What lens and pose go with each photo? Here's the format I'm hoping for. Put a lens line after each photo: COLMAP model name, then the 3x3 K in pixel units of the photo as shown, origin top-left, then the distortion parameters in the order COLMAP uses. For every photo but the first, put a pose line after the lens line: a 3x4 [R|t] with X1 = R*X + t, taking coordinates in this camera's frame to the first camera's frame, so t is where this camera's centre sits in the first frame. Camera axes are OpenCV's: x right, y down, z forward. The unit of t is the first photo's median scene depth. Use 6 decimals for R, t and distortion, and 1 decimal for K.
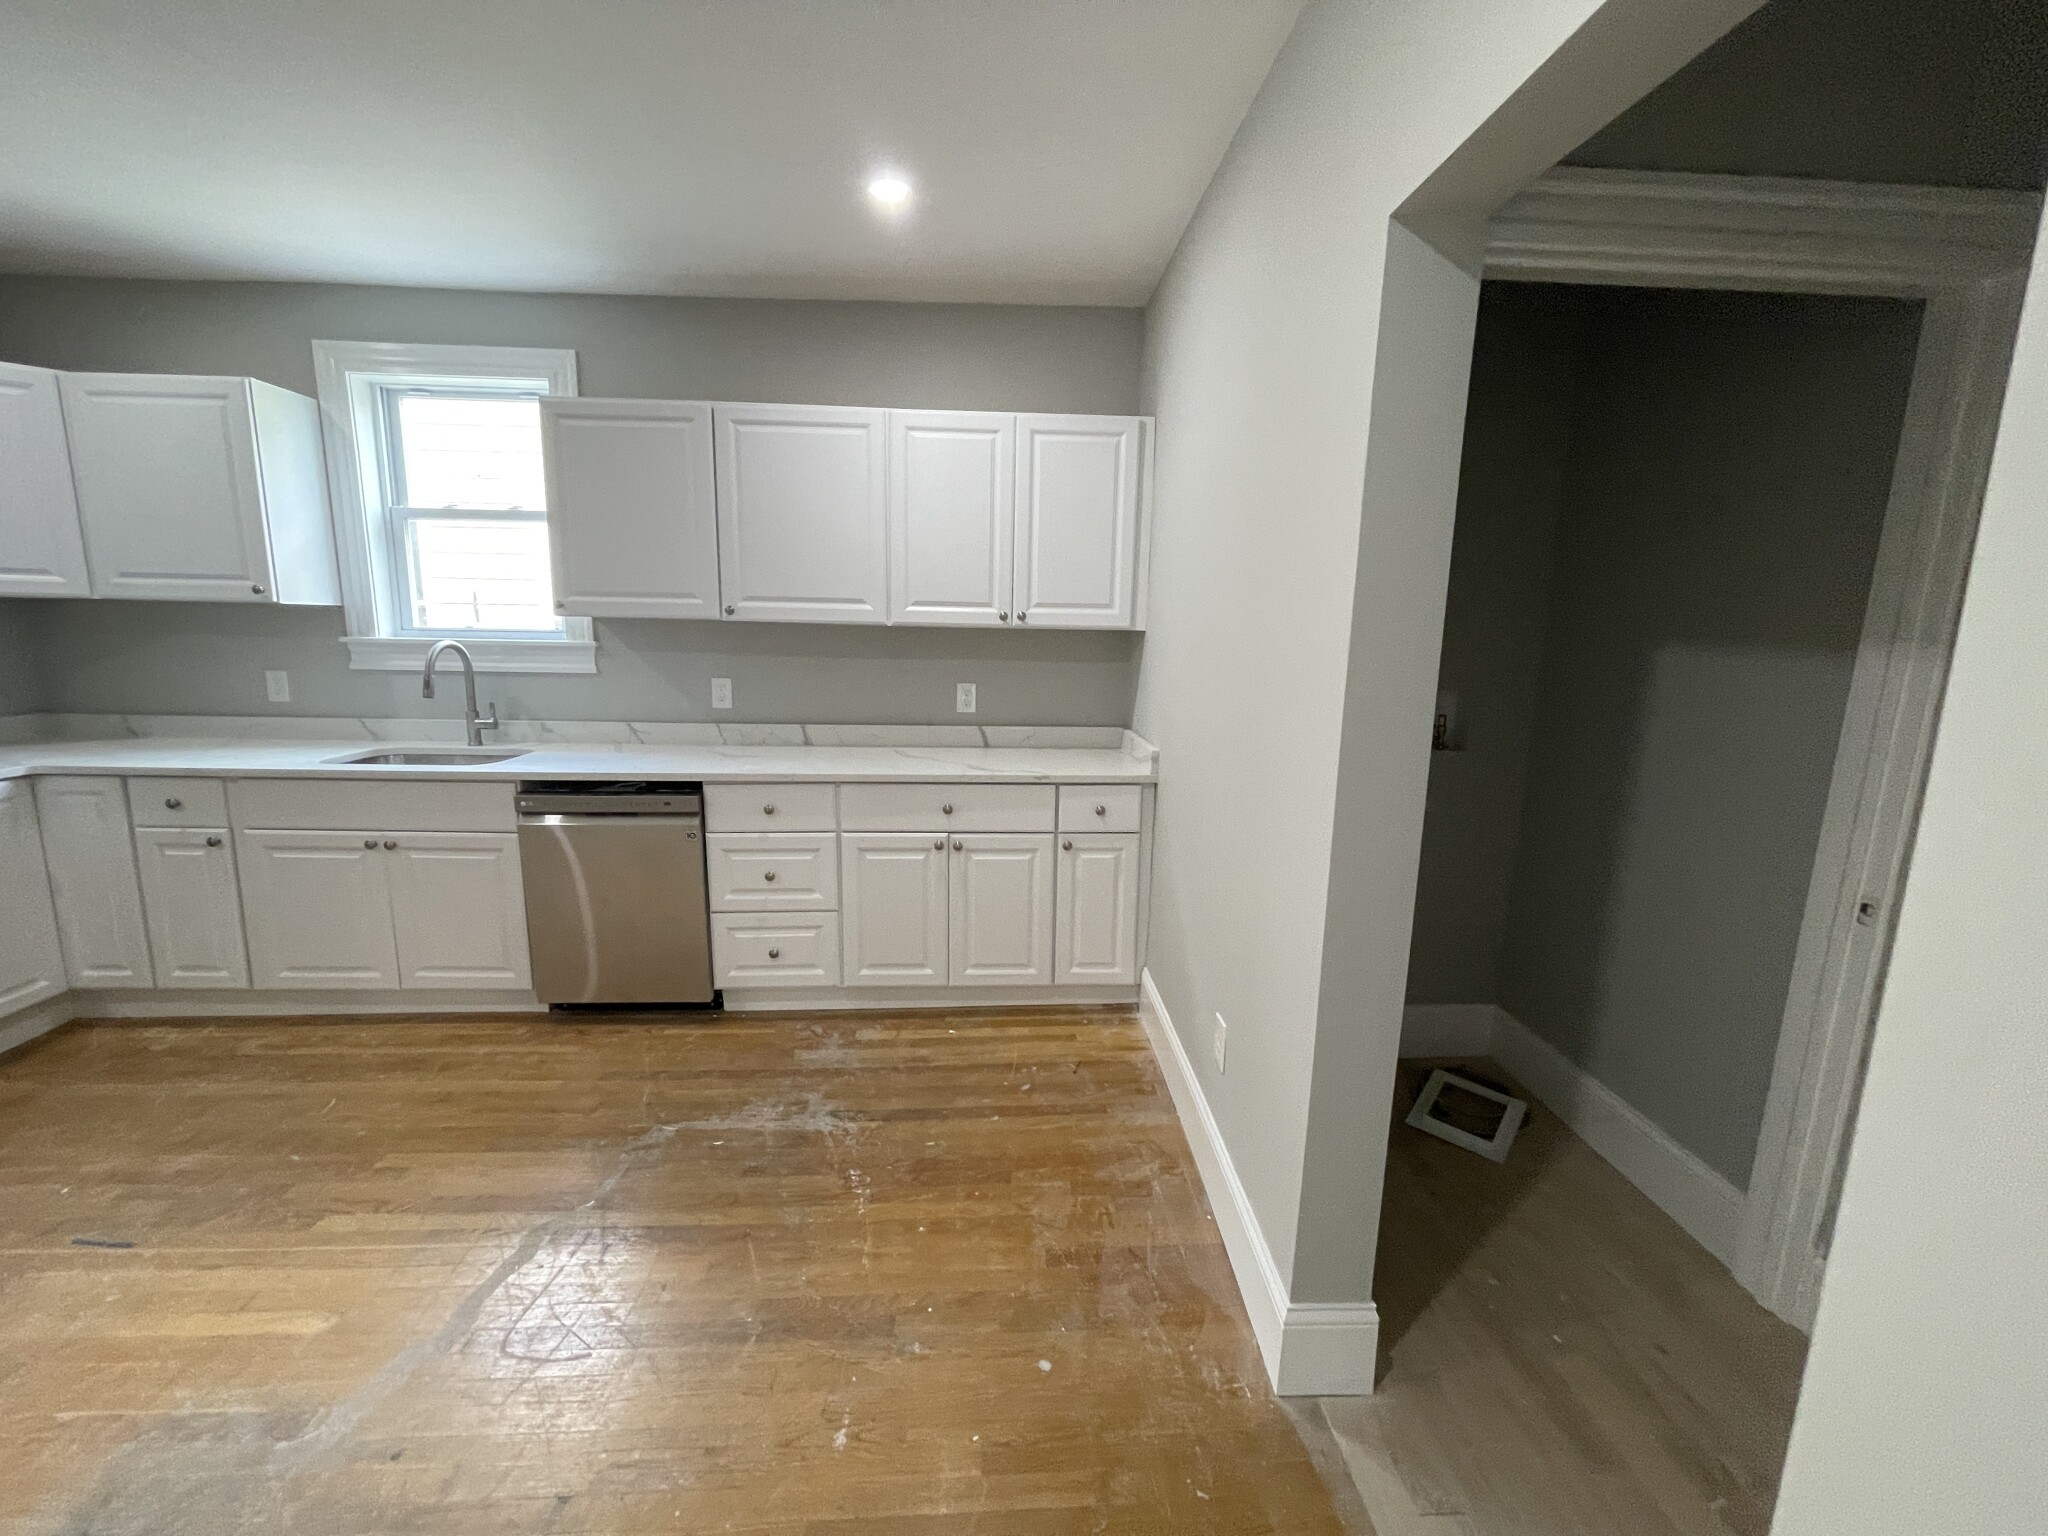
lens RADIAL K [[825.4, 0, 1021.3], [0, 825.4, 767.4], [0, 0, 1]] dist [-0.005656, 0.002341]
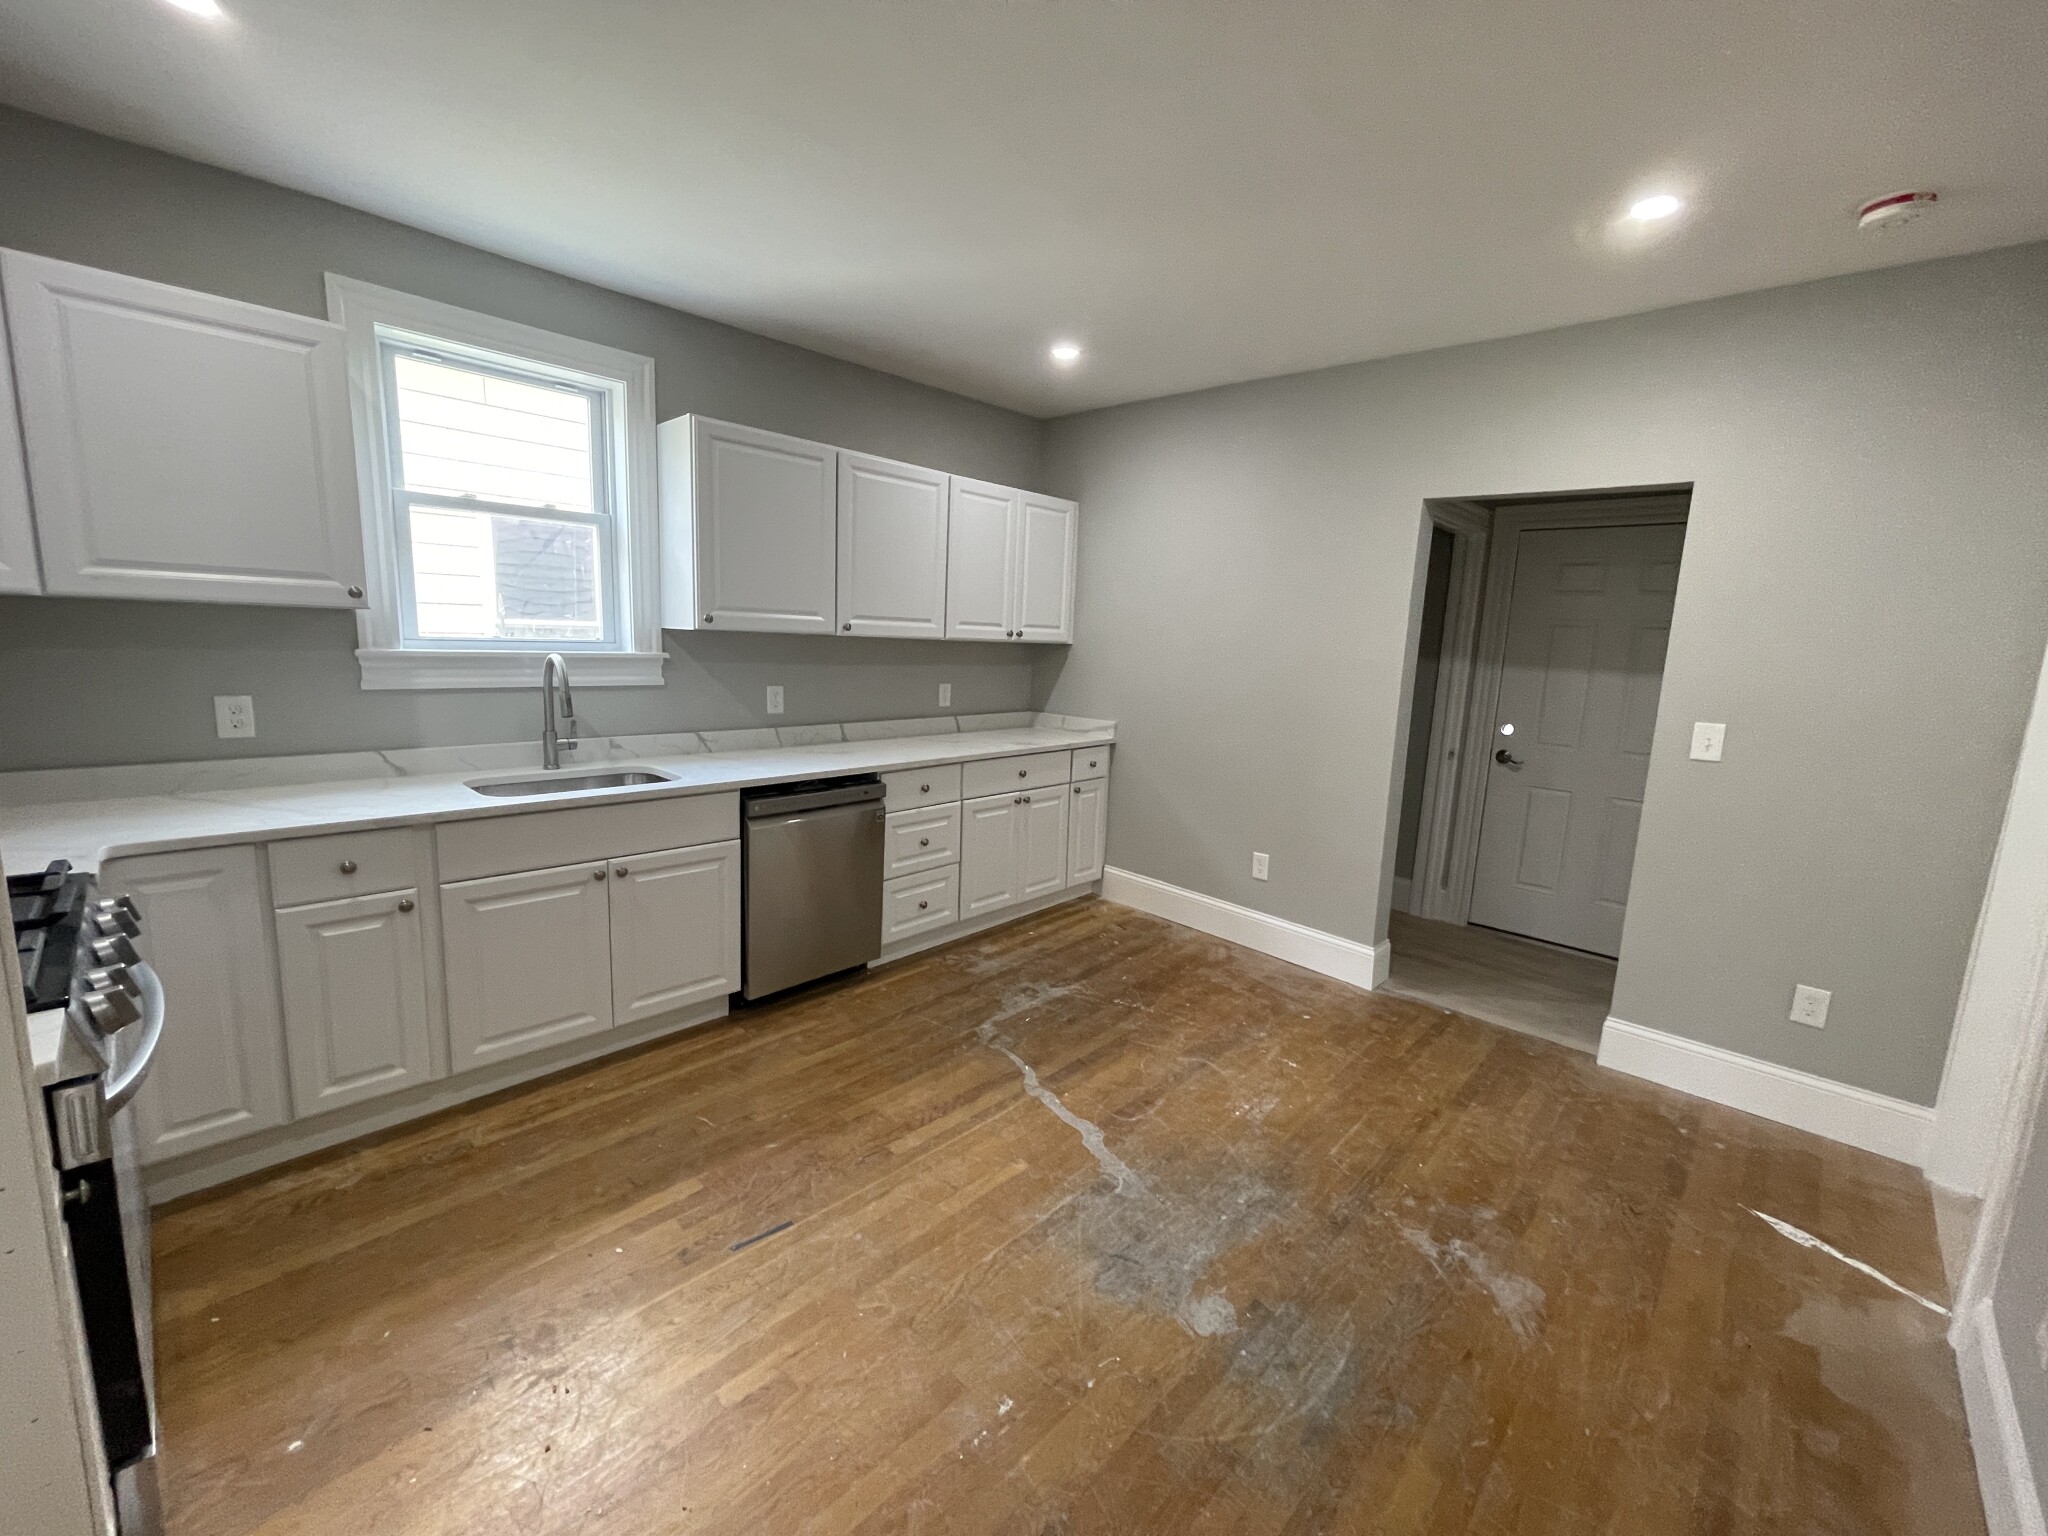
lens RADIAL K [[825.4, 0, 1021.3], [0, 825.4, 767.4], [0, 0, 1]] dist [-0.005656, 0.002341]
pose [[0.722863, -0.100877, 0.683588, -1.024687], [0.092858, 0.994494, 0.048564, -0.027528], [-0.684724, 0.028372, 0.728250, -0.012249]]
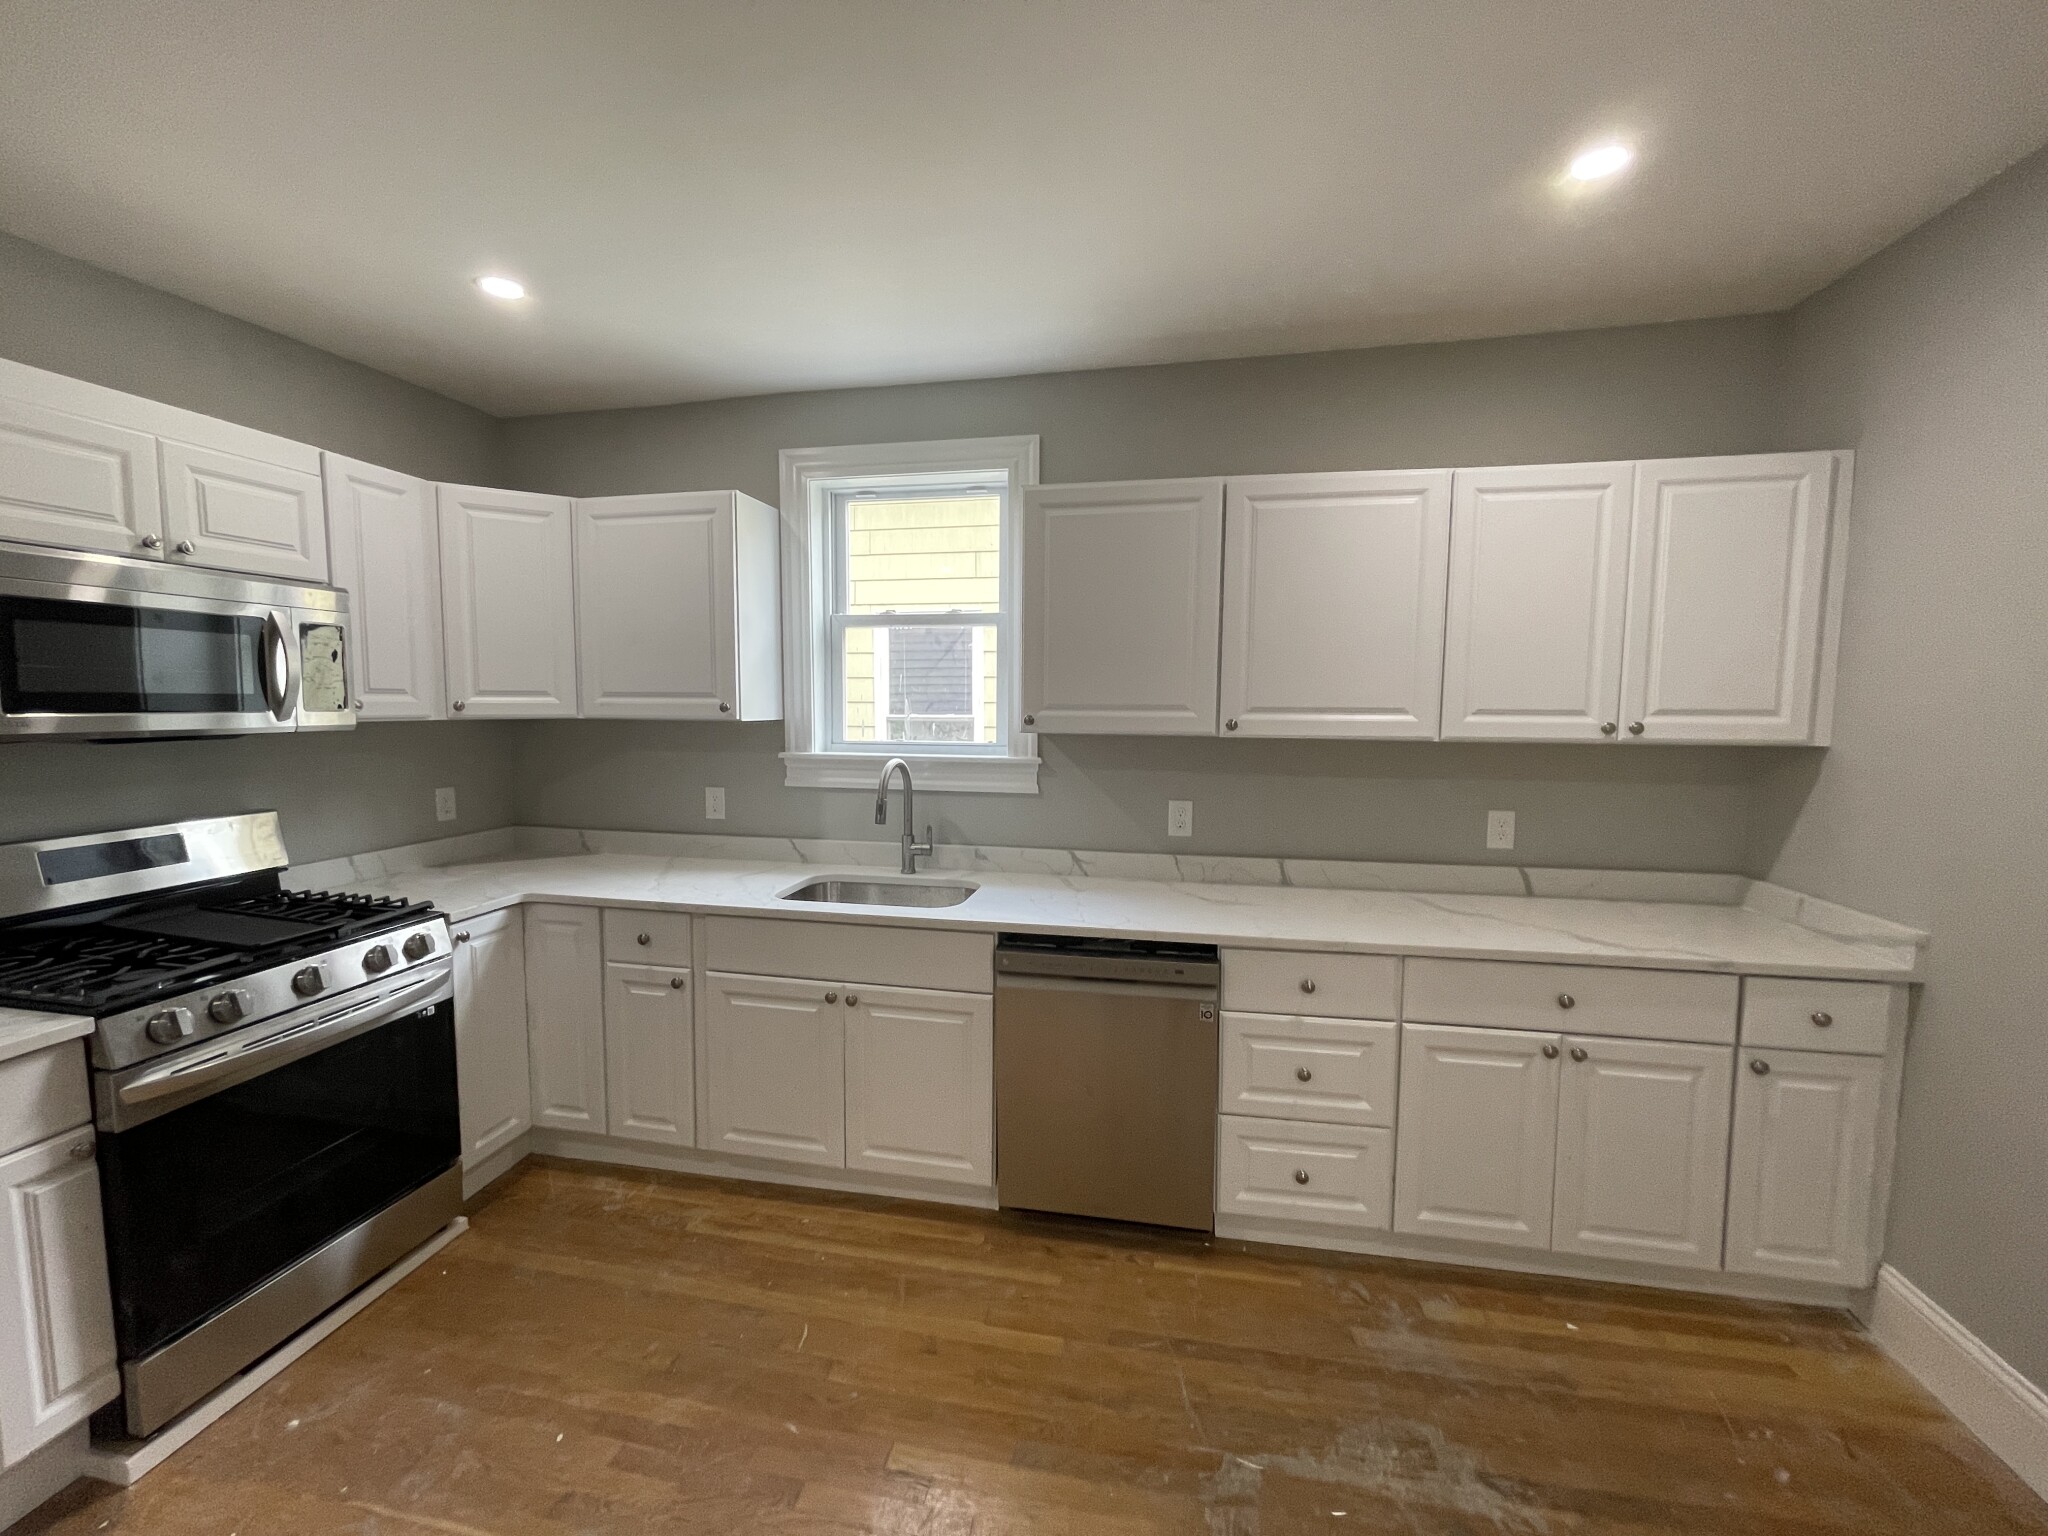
lens RADIAL K [[825.4, 0, 1021.3], [0, 825.4, 767.4], [0, 0, 1]] dist [-0.005656, 0.002341]
pose [[0.969481, 0.005468, -0.245107, -0.366587], [-0.027901, 0.995717, -0.088147, -0.073764], [0.243575, 0.092296, 0.965481, 0.176737]]
